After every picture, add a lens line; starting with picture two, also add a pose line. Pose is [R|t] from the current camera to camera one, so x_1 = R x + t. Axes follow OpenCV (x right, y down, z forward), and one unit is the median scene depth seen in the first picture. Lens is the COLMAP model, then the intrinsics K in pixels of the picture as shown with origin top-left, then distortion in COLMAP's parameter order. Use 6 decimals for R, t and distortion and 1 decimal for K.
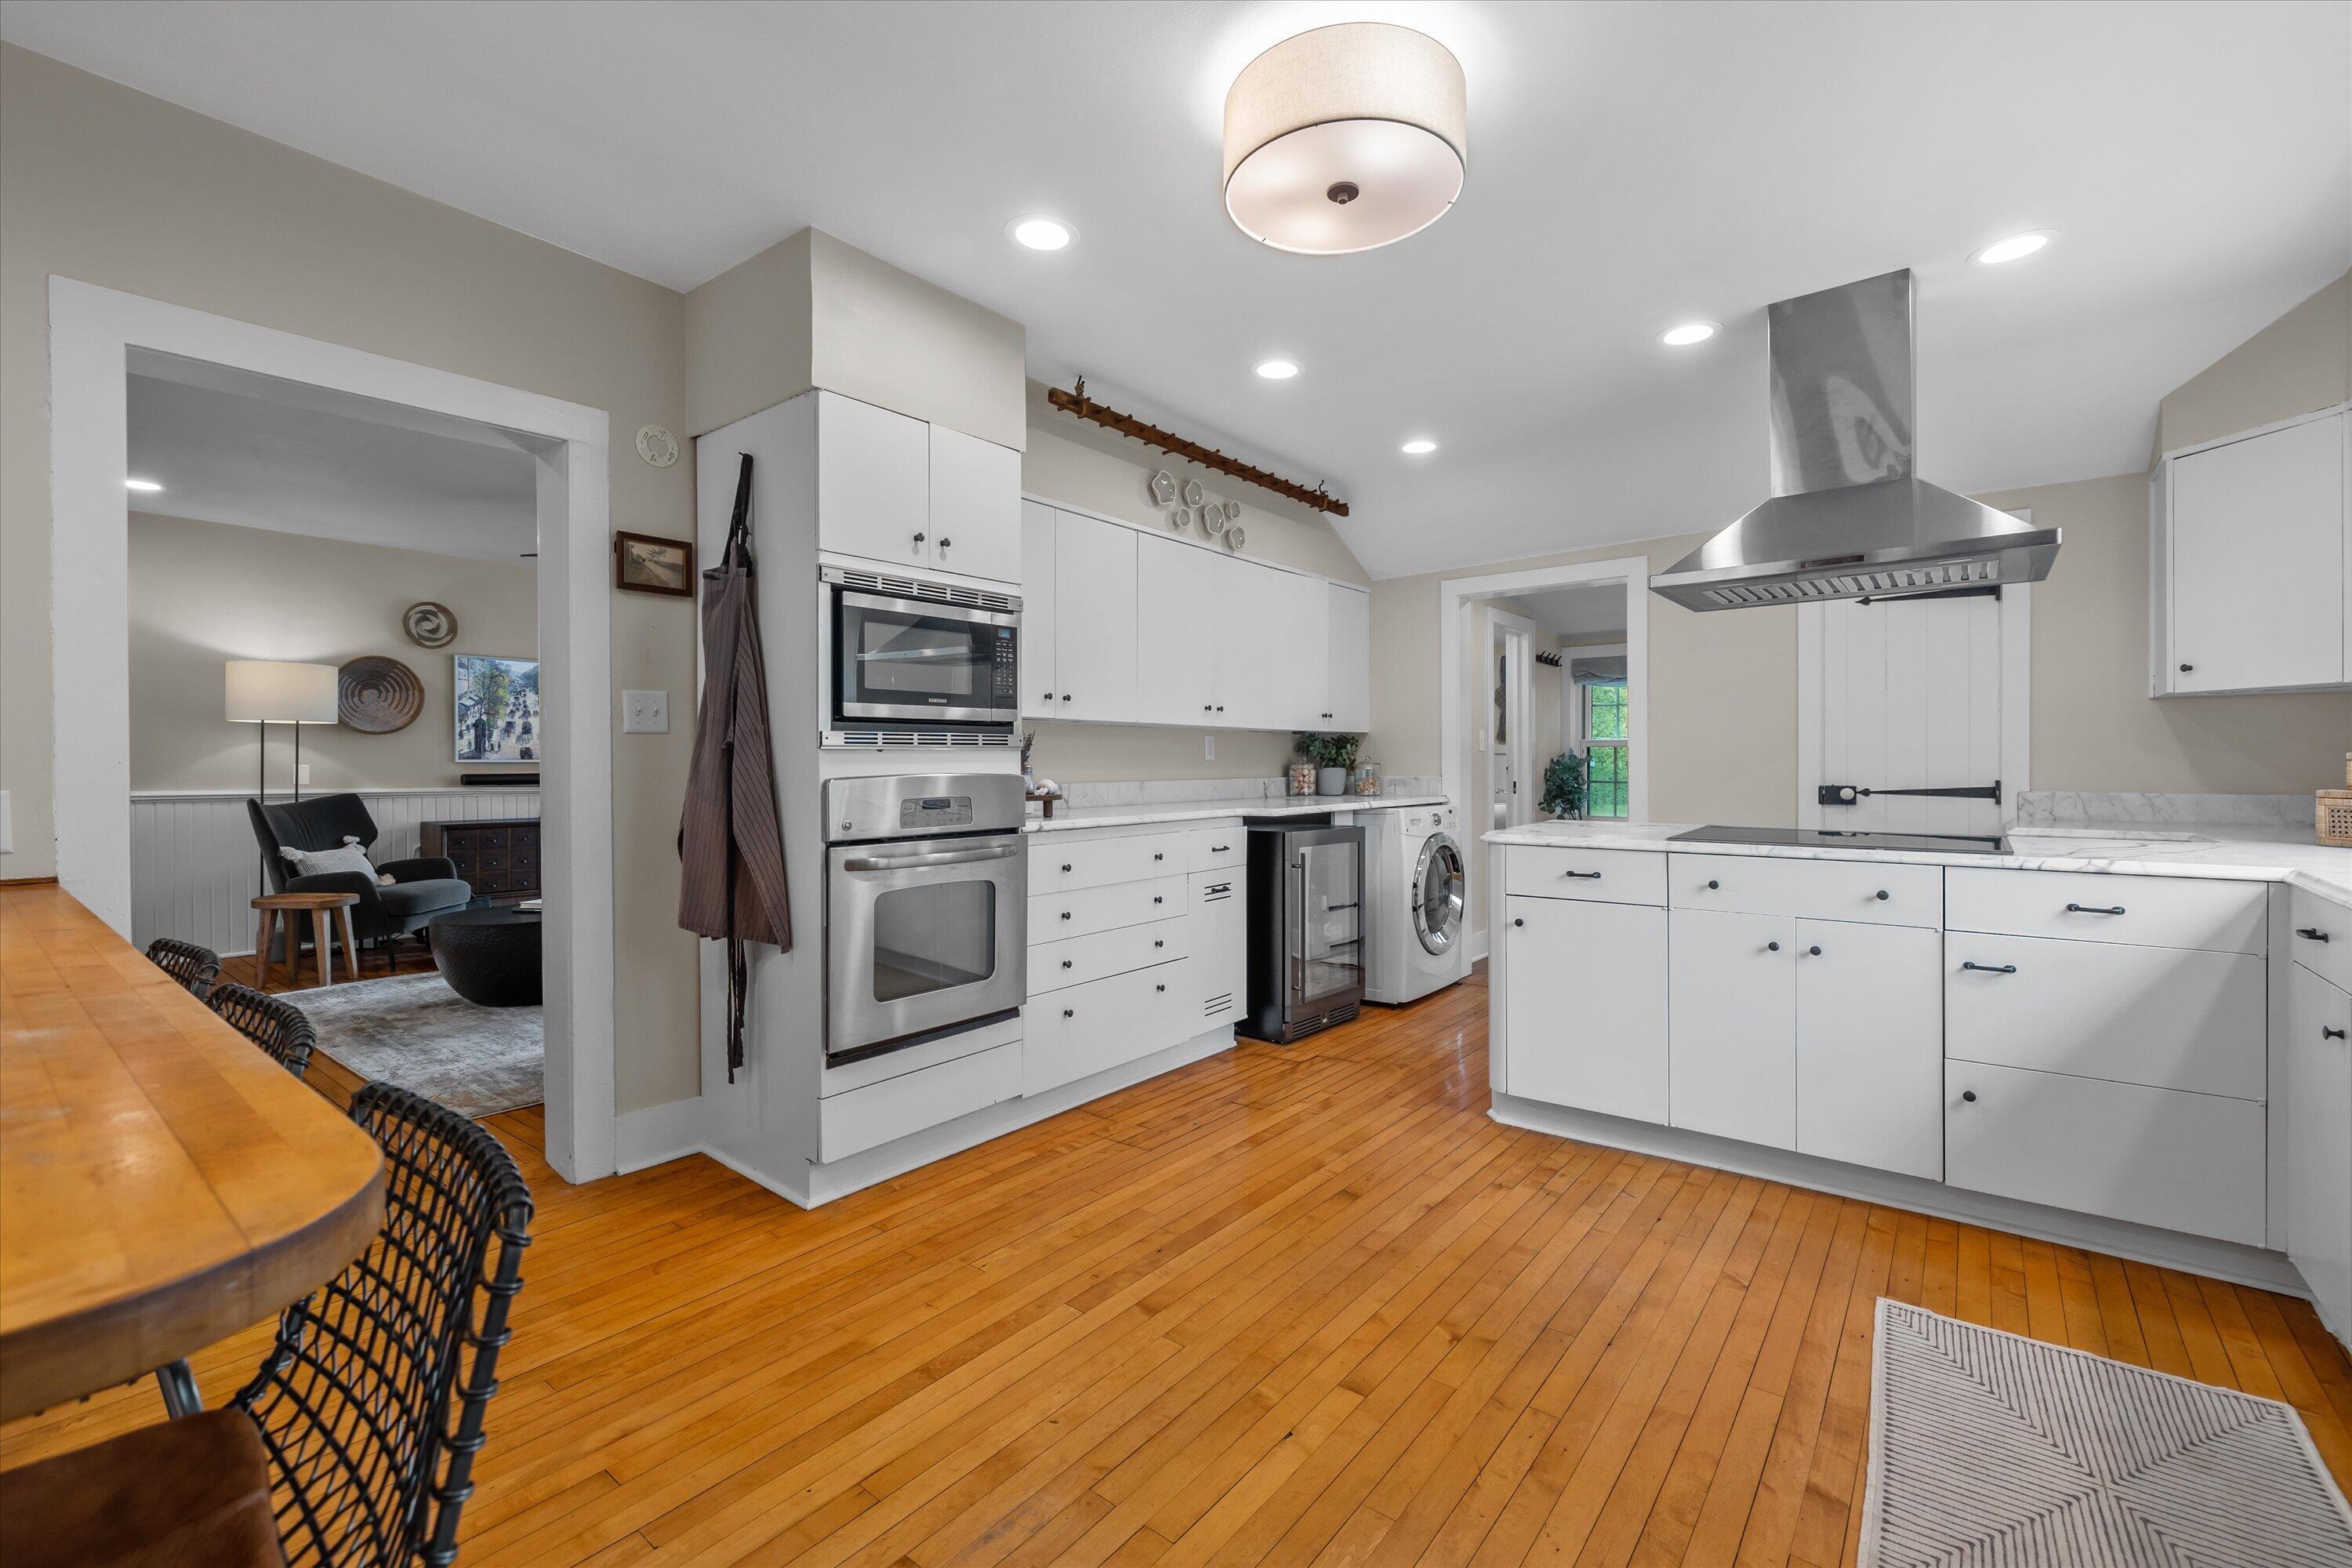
lens RADIAL K [[1012.7, 0, 1163.9], [0, 1012.7, 760.2], [0, 0, 1]] dist [-0.000207, -0.000223]
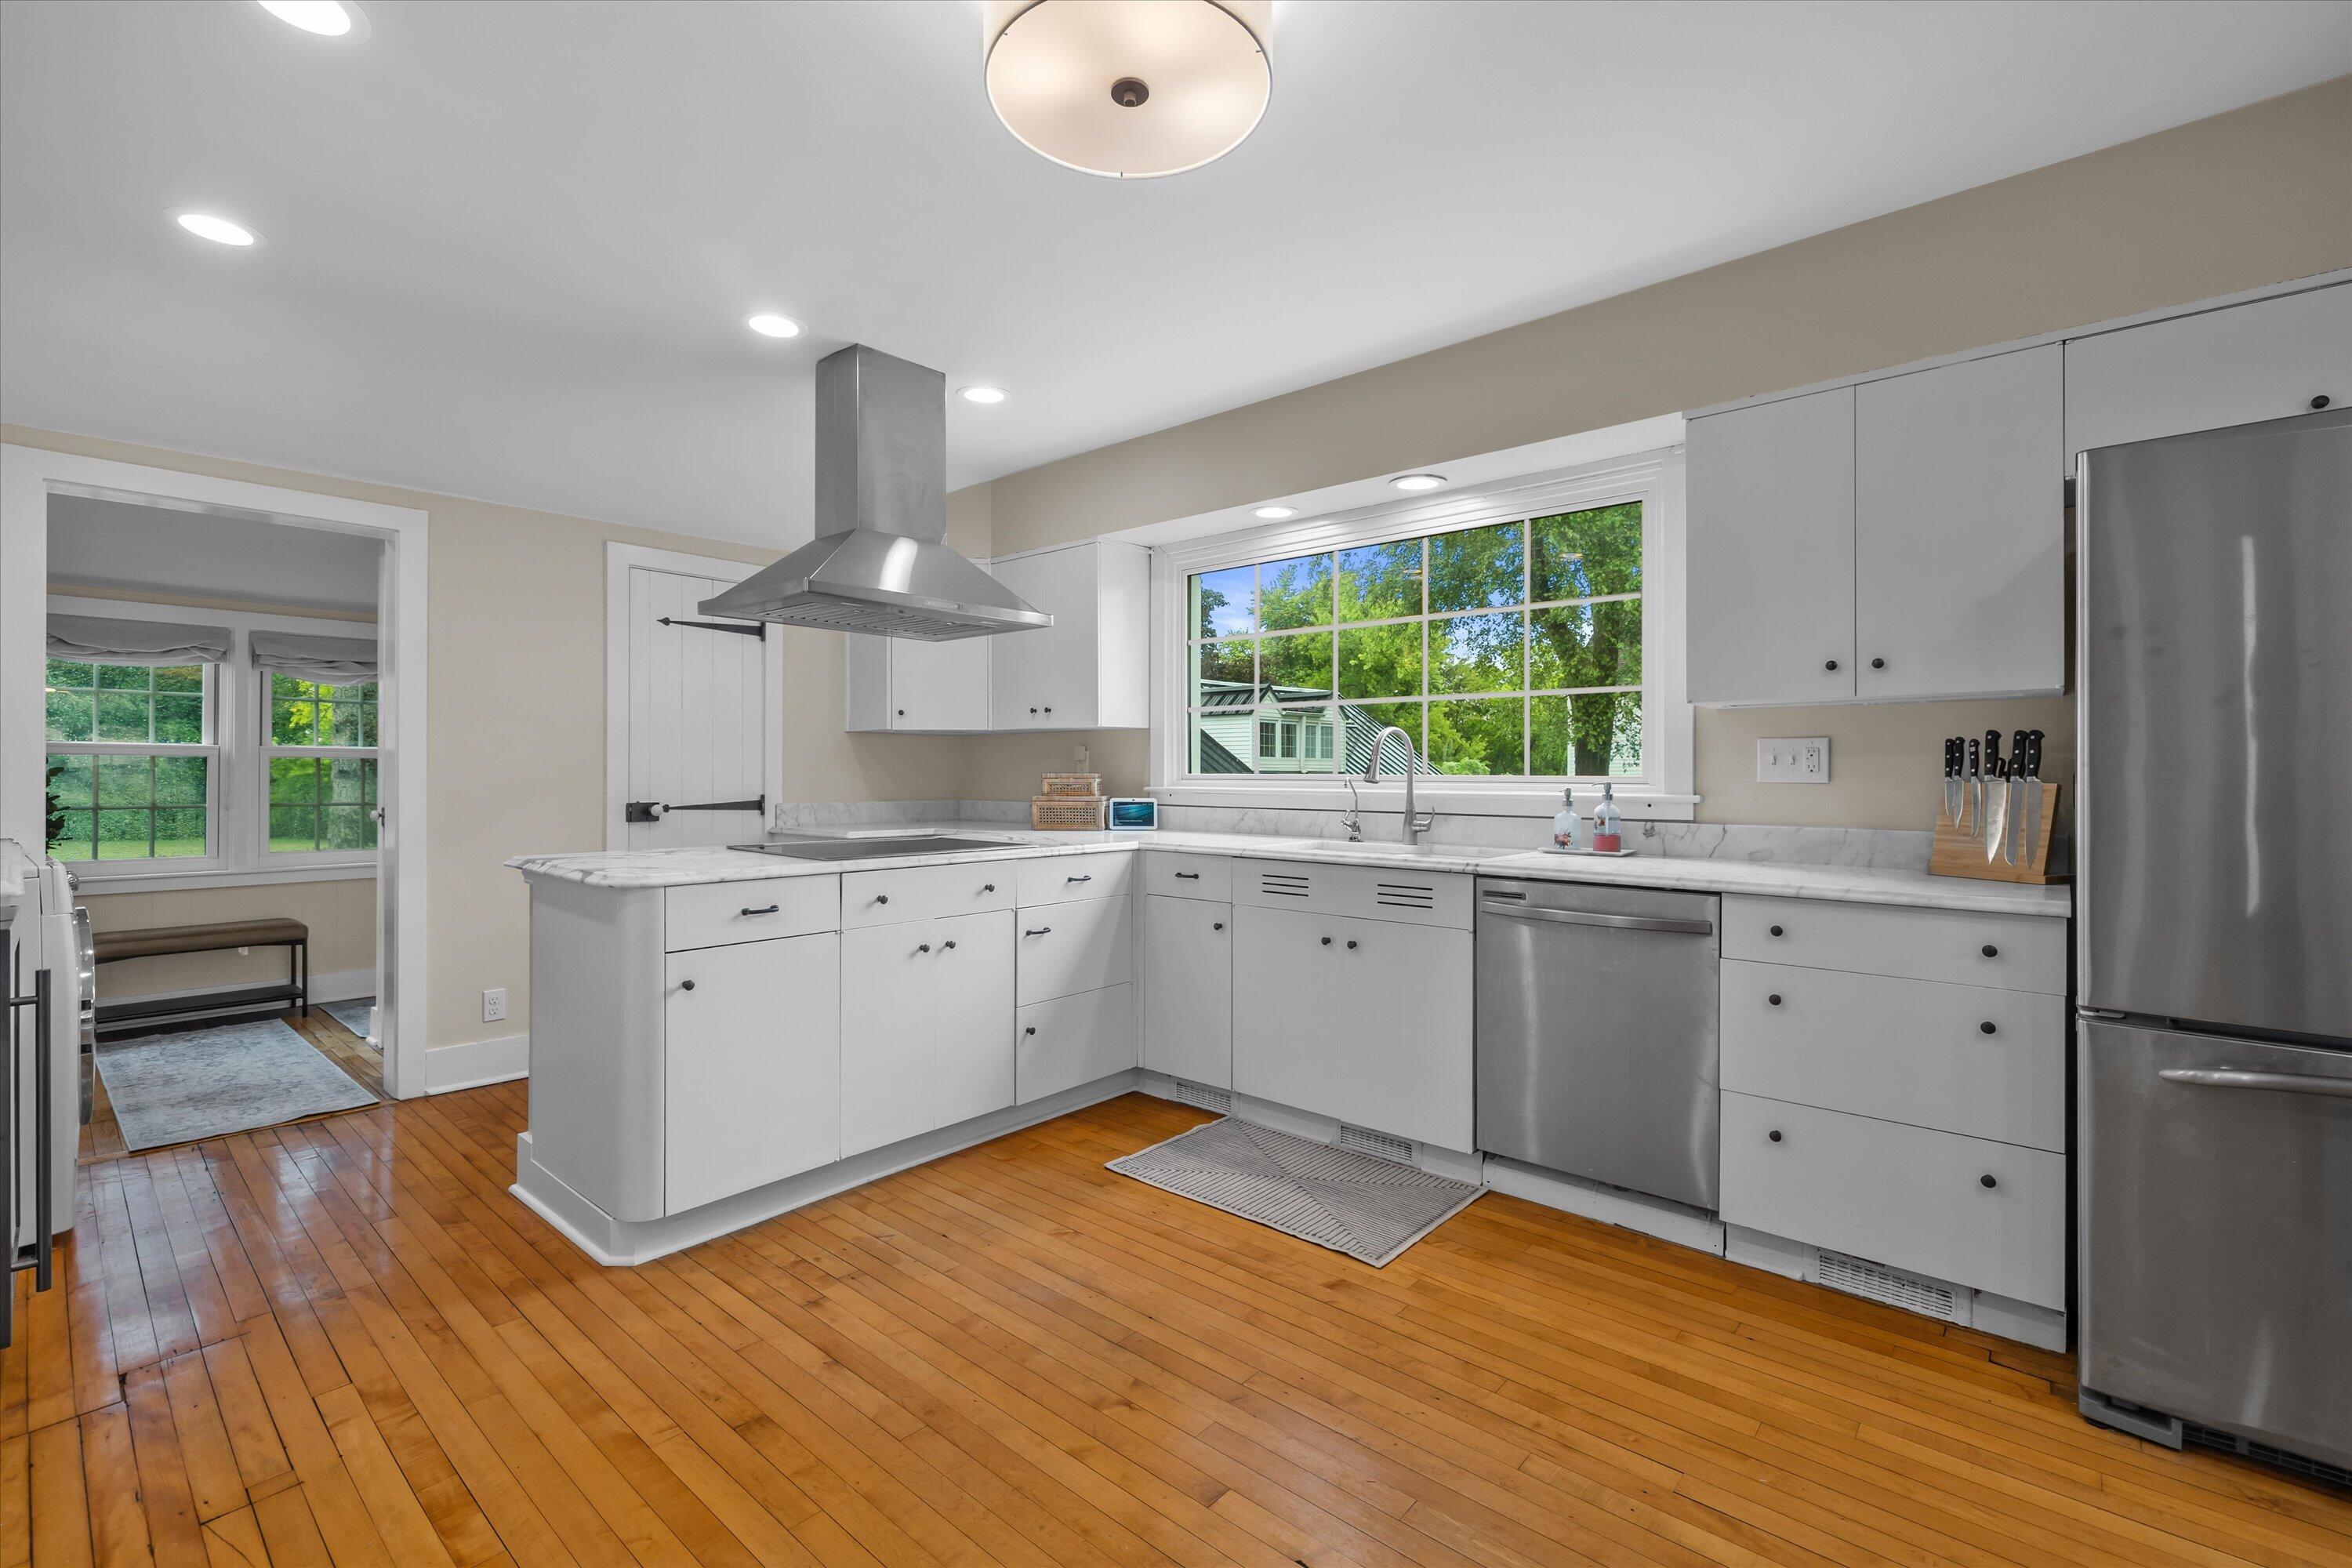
lens RADIAL K [[1013.1, 0, 1173.0], [0, 1013.1, 767.3], [0, 0, 1]] dist [0.000610, -0.000168]
pose [[0.030920, 0.012564, 0.999443, -0.464110], [-0.004030, 0.999914, -0.012445, 0.001657], [-0.999514, -0.003643, 0.030968, 0.674842]]
